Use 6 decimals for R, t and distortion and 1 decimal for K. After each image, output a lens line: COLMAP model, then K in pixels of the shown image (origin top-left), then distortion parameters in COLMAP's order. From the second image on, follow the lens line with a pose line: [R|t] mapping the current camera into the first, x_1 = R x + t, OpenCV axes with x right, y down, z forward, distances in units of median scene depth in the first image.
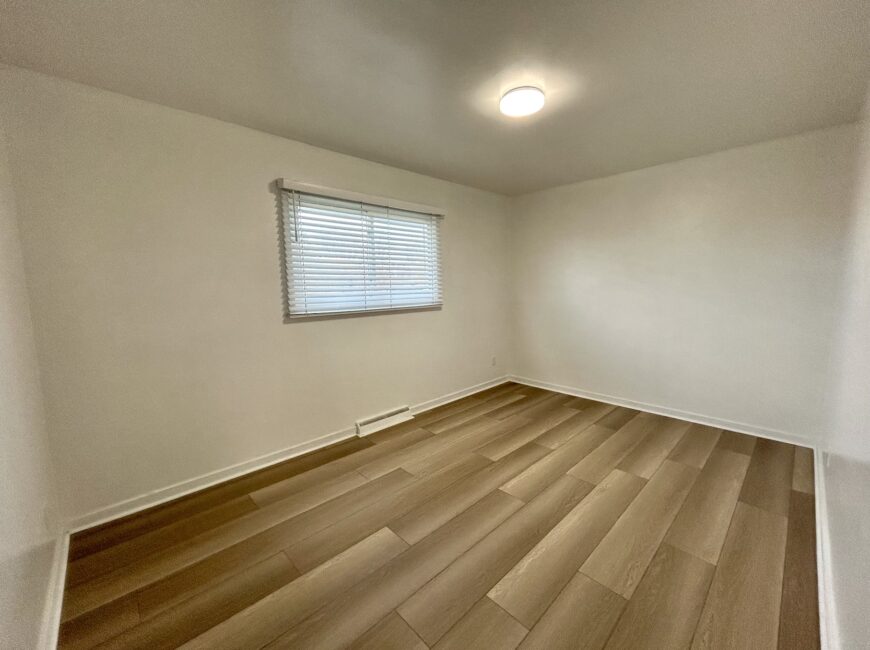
lens RADIAL K [[352.3, 0, 433.9], [0, 352.3, 325.5], [0, 0, 1]] dist [-0.000307, -0.000042]
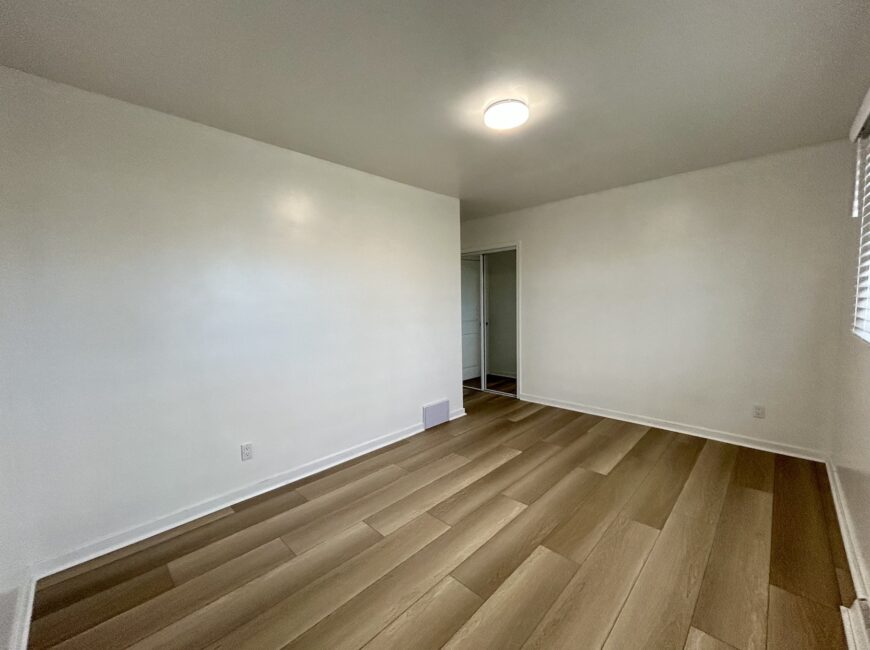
lens RADIAL K [[352.3, 0, 433.9], [0, 352.3, 325.5], [0, 0, 1]] dist [-0.000307, -0.000042]
pose [[-0.998788, 0.035551, -0.034050, 0.478037], [0.028472, 0.981459, 0.189547, -0.230175], [0.040157, 0.188348, -0.981281, 1.932725]]
